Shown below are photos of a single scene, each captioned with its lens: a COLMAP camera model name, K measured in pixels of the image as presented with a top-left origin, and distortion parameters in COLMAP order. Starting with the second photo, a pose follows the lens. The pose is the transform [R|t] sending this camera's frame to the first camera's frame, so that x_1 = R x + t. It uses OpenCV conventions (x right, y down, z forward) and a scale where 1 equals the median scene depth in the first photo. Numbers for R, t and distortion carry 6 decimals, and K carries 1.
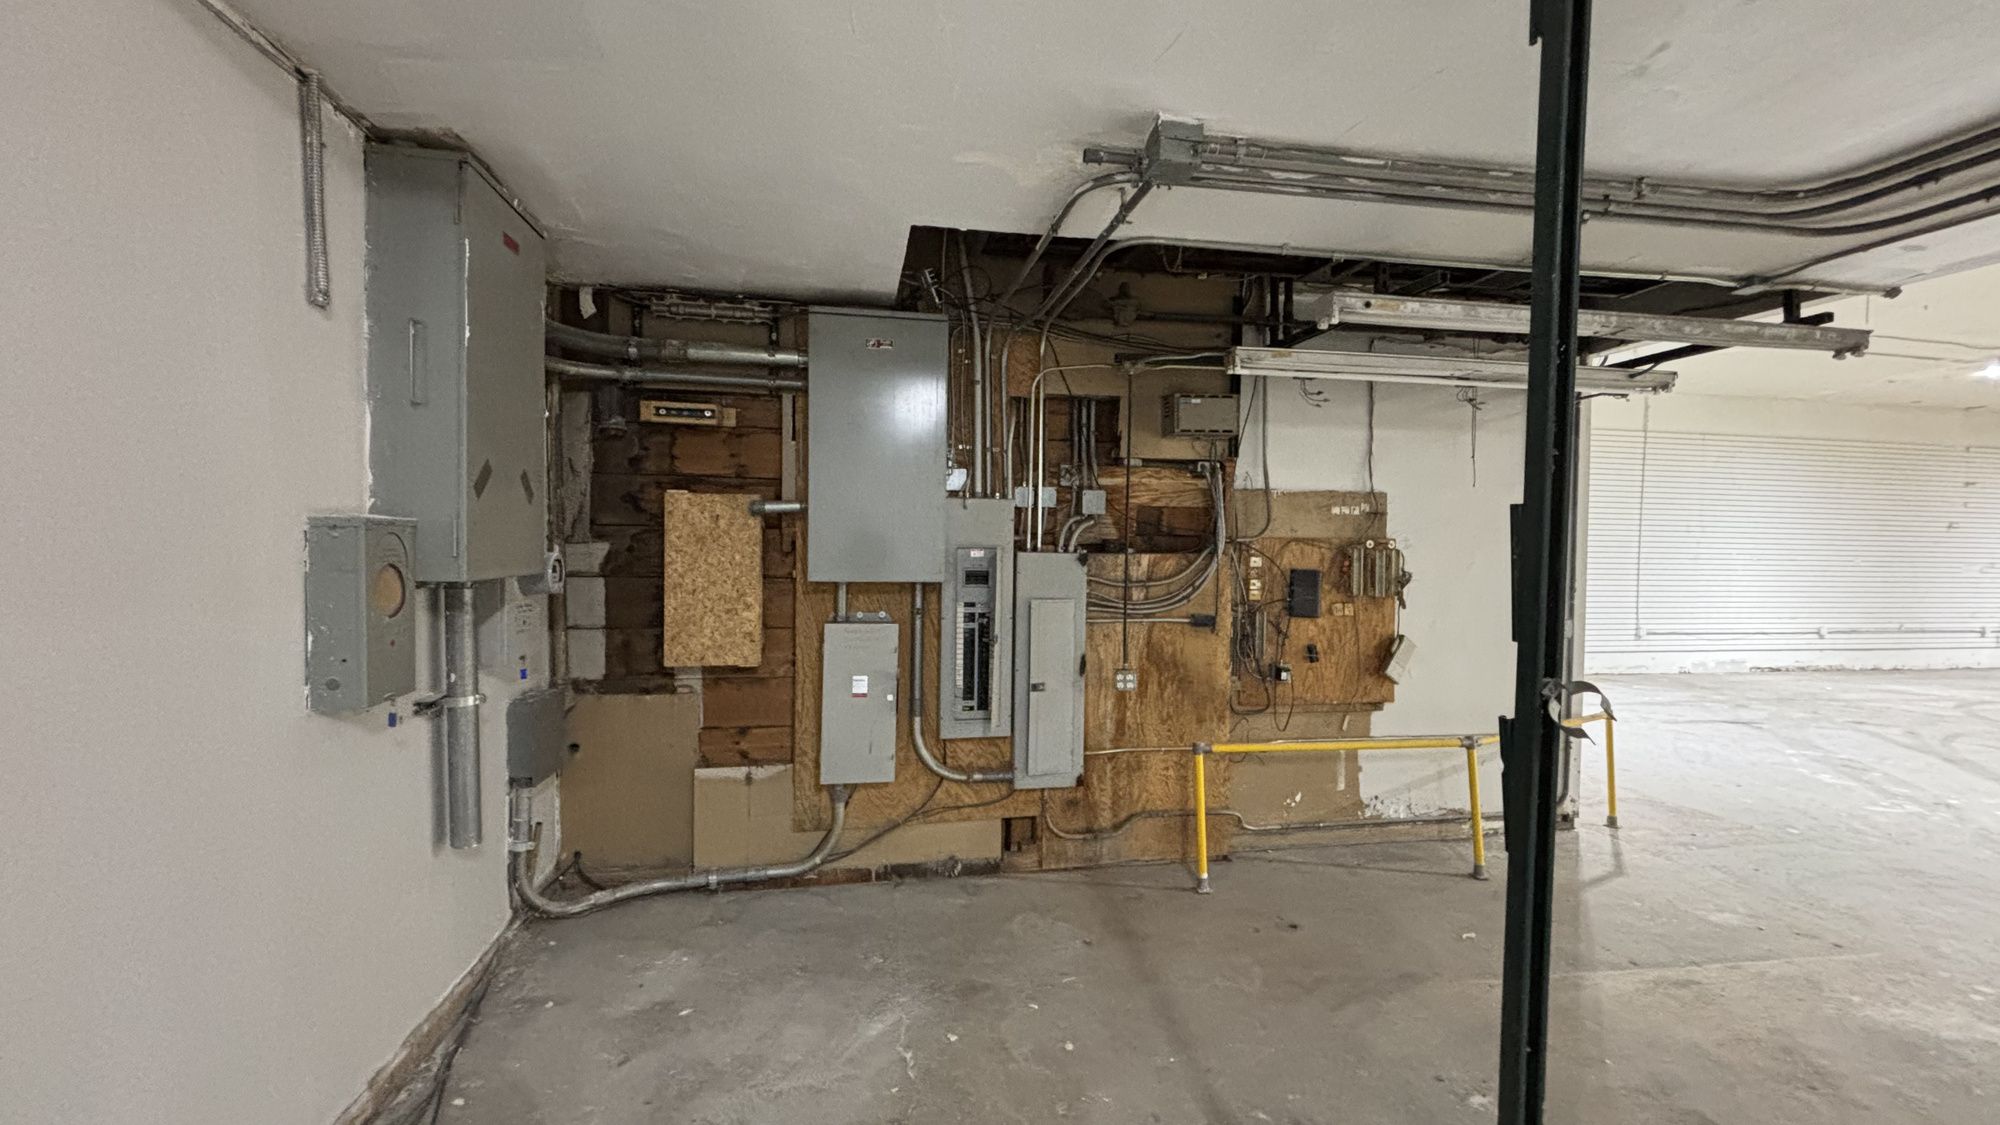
lens RADIAL K [[794.6, 0, 996.2], [0, 794.6, 553.2], [0, 0, 1]] dist [0.008691, -0.002003]
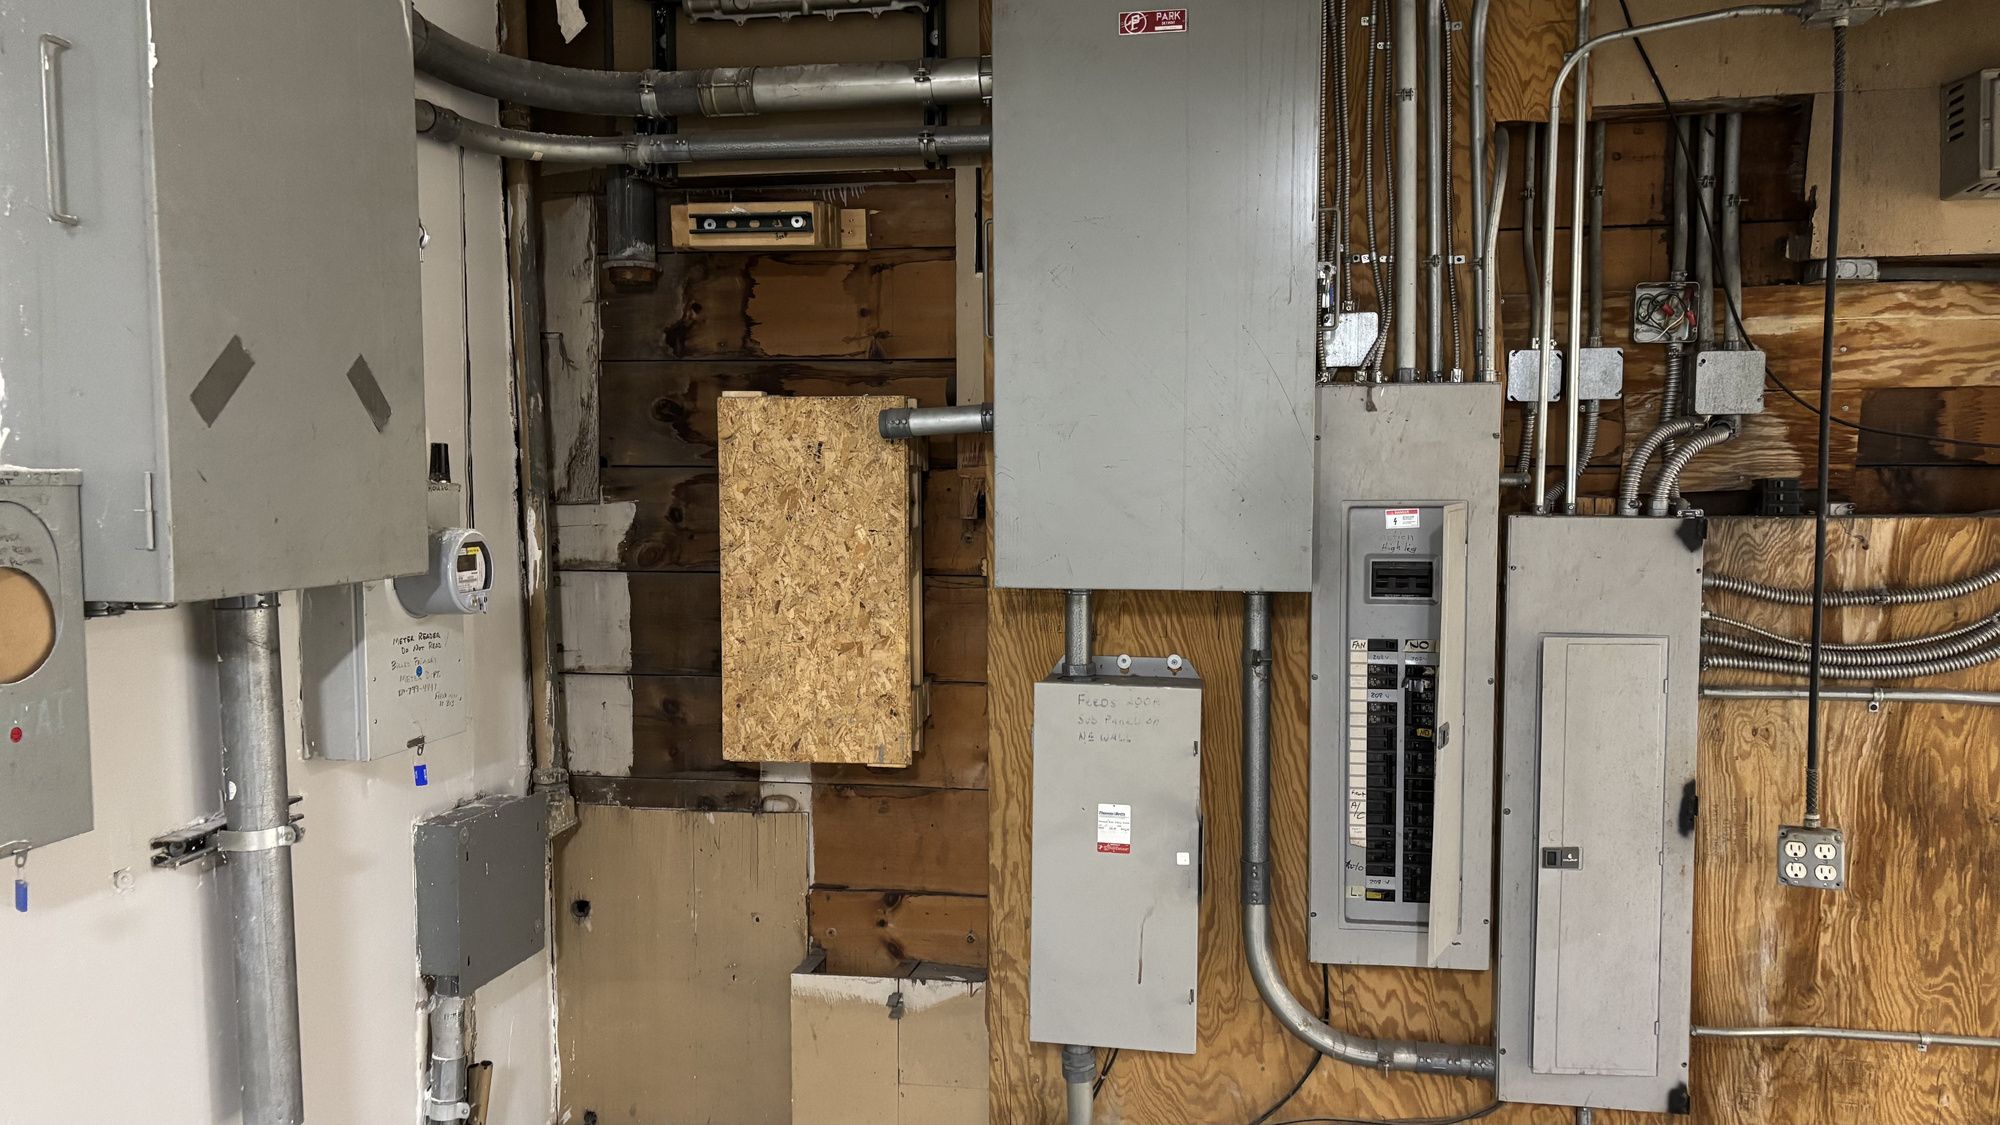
lens RADIAL K [[1497.2, 0, 1003.1], [0, 1497.2, 571.7], [0, 0, 1]] dist [0.050104, -0.045991]
pose [[0.934759, 0.007127, -0.355210, 0.058778], [0.009649, 0.998921, 0.045434, -0.010284], [0.355151, -0.045897, 0.933682, 0.205676]]
